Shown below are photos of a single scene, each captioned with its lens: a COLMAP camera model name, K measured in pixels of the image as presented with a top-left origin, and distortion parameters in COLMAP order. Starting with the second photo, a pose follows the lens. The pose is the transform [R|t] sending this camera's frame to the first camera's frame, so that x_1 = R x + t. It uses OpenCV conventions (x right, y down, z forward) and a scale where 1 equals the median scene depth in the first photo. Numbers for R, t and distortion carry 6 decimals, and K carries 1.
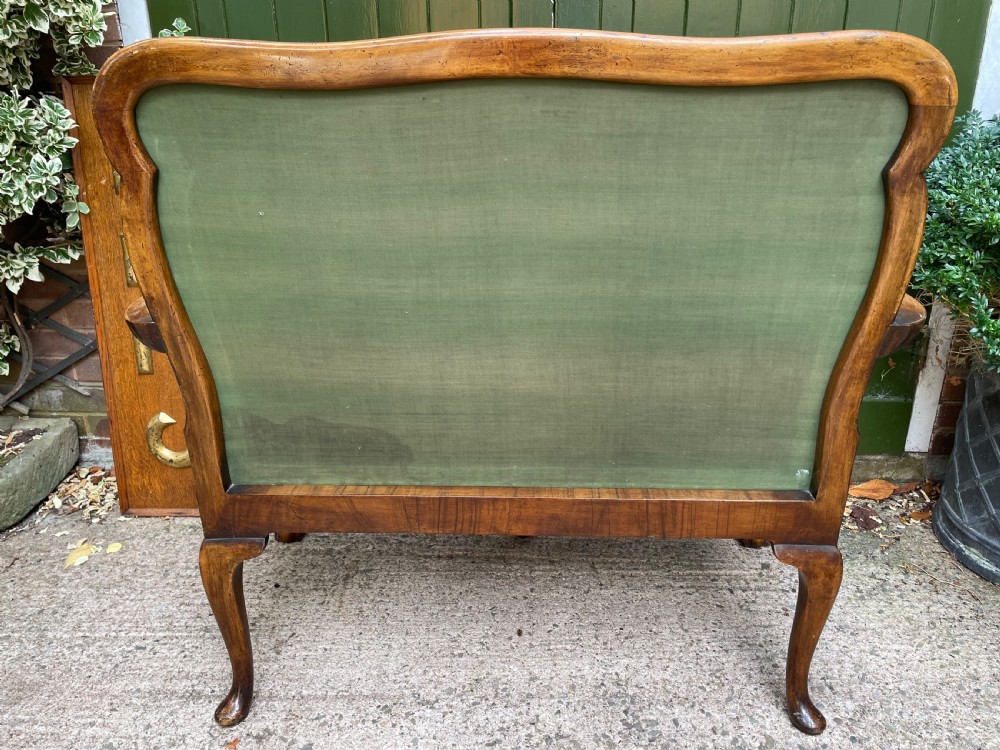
lens RADIAL K [[761.9, 0, 509.5], [0, 761.9, 368.7], [0, 0, 1]] dist [0.078001, -0.109663]
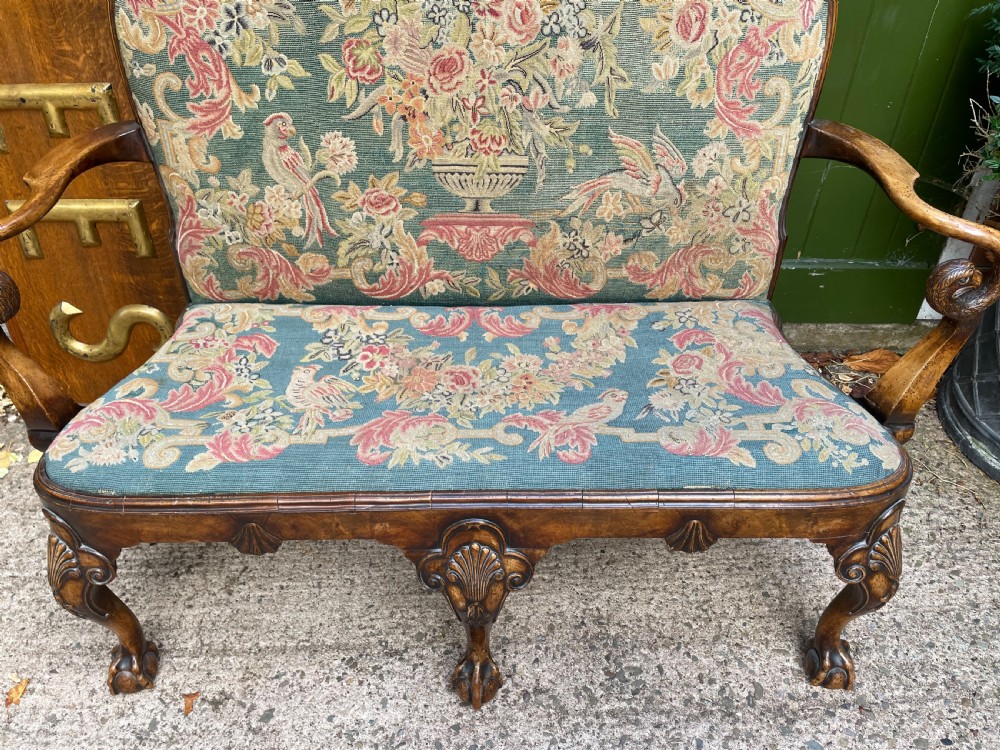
lens RADIAL K [[761.9, 0, 503.4], [0, 761.9, 368.5], [0, 0, 1]] dist [0.078001, -0.109663]
pose [[0.999216, -0.019911, 0.034213, -0.001471], [0.008419, 0.951413, 0.307802, -0.162629], [-0.038680, -0.307273, 0.950835, 0.196940]]
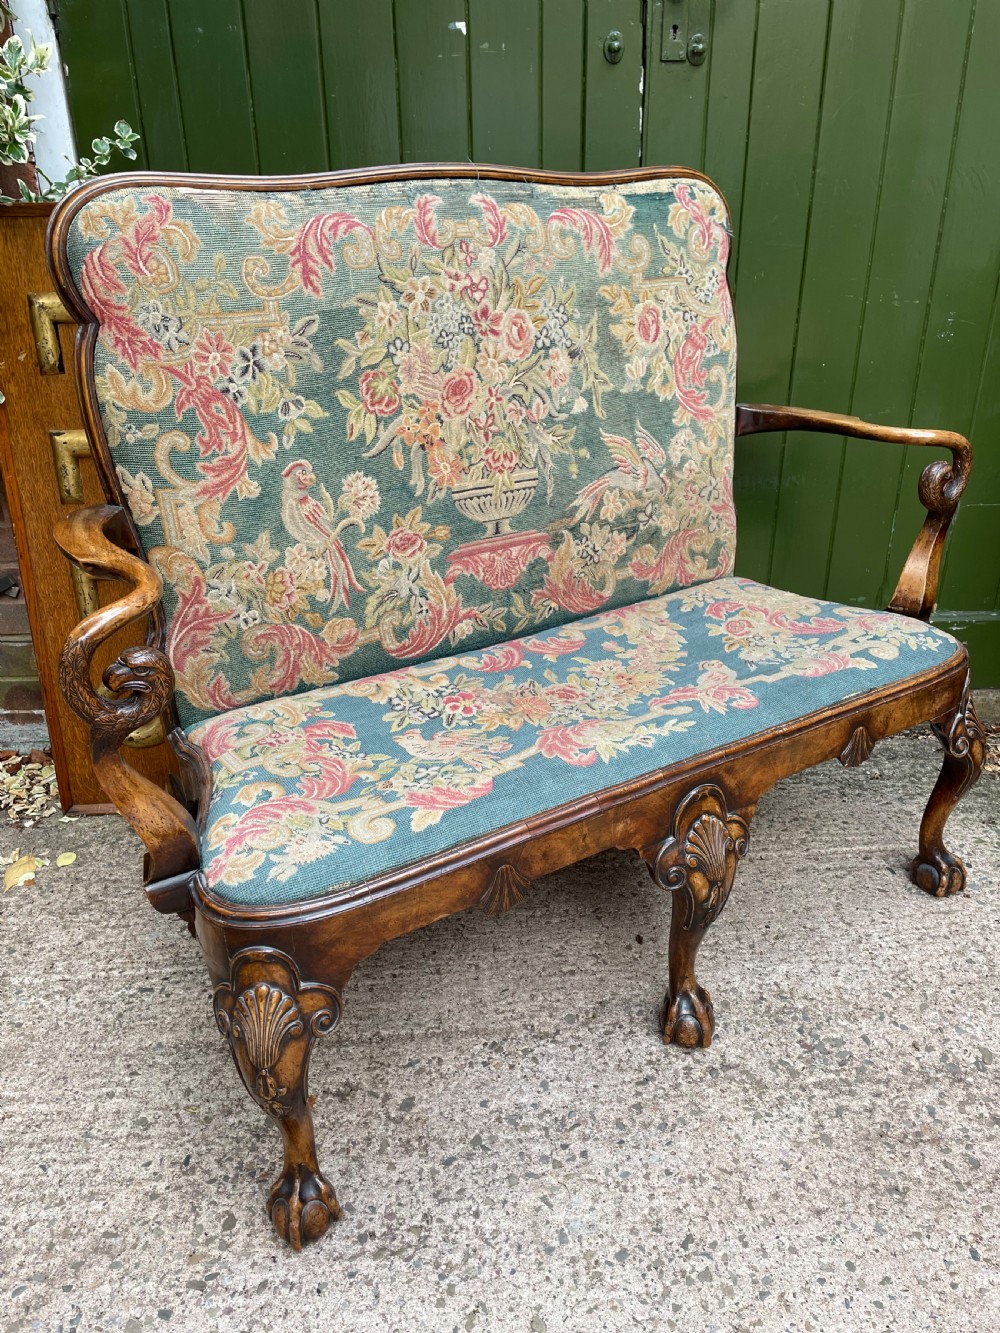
lens RADIAL K [[1015.7, 0, 505.4], [0, 1015.7, 658.3], [0, 0, 1]] dist [0.078001, -0.109663]
pose [[0.829968, -0.242777, 0.502207, -0.532757], [0.207308, 0.970082, 0.126352, -0.077981], [-0.517857, -0.000757, 0.855467, 0.151195]]
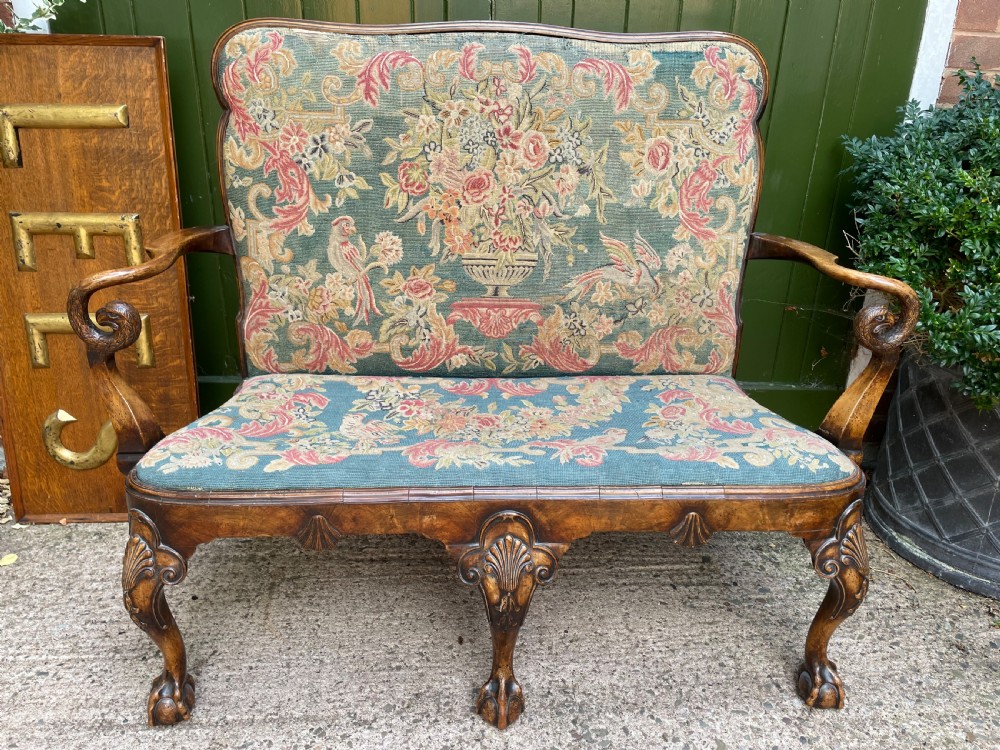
lens RADIAL K [[761.9, 0, 502.5], [0, 761.9, 366.1], [0, 0, 1]] dist [0.078001, -0.109663]
pose [[0.995572, -0.003696, 0.093932, -0.085164], [0.001259, 0.999661, 0.025990, -0.005106], [-0.093996, -0.025757, 0.995239, 0.016788]]
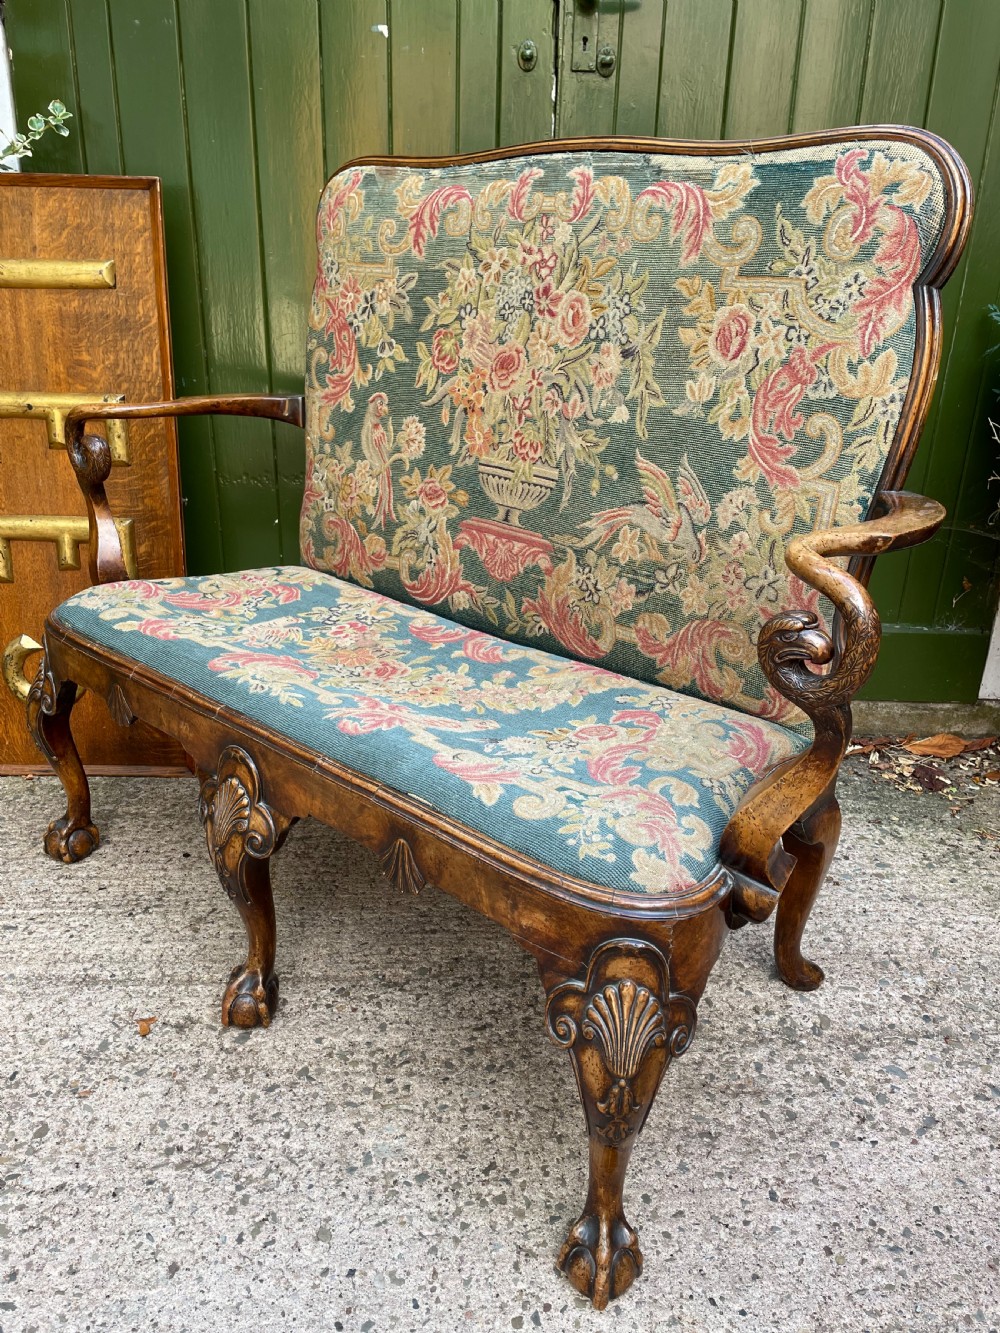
lens RADIAL K [[1015.7, 0, 504.9], [0, 1015.7, 673.9], [0, 0, 1]] dist [0.078001, -0.109663]
pose [[0.759824, 0.267664, -0.592472, 0.617117], [-0.257039, 0.960746, 0.104398, -0.032933], [0.597158, 0.072965, 0.798798, 0.255713]]
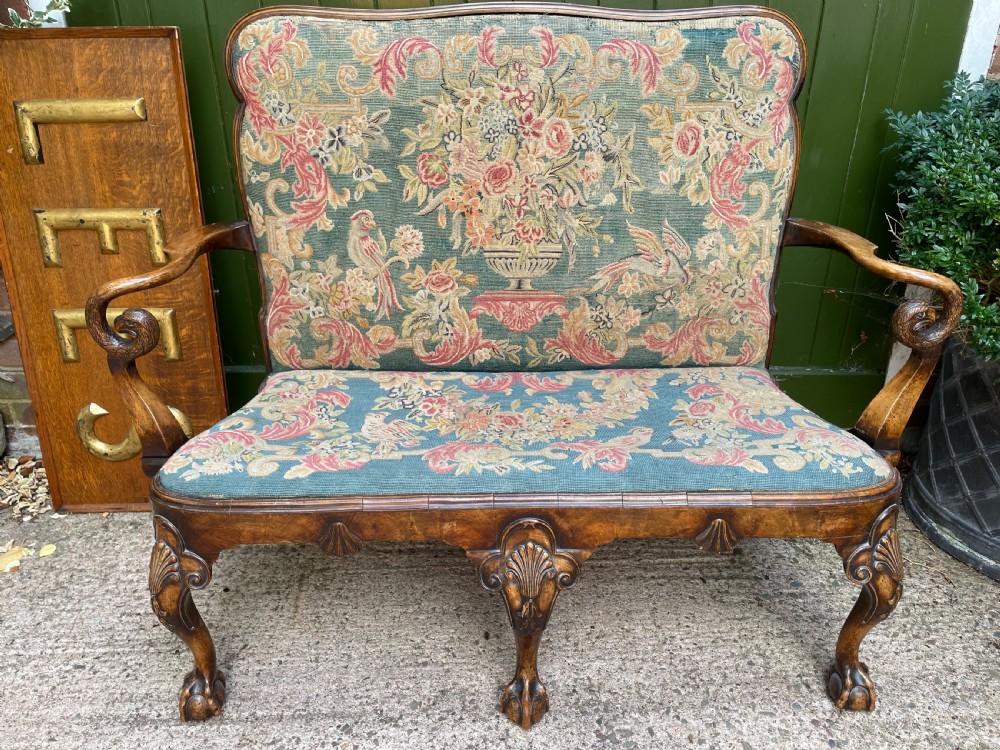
lens RADIAL K [[761.9, 0, 506.8], [0, 761.9, 369.2], [0, 0, 1]] dist [0.078001, -0.109663]
pose [[0.998751, -0.015865, 0.047372, -0.063237], [0.012002, 0.996662, 0.080752, -0.048085], [-0.048495, -0.080082, 0.995608, 0.036037]]
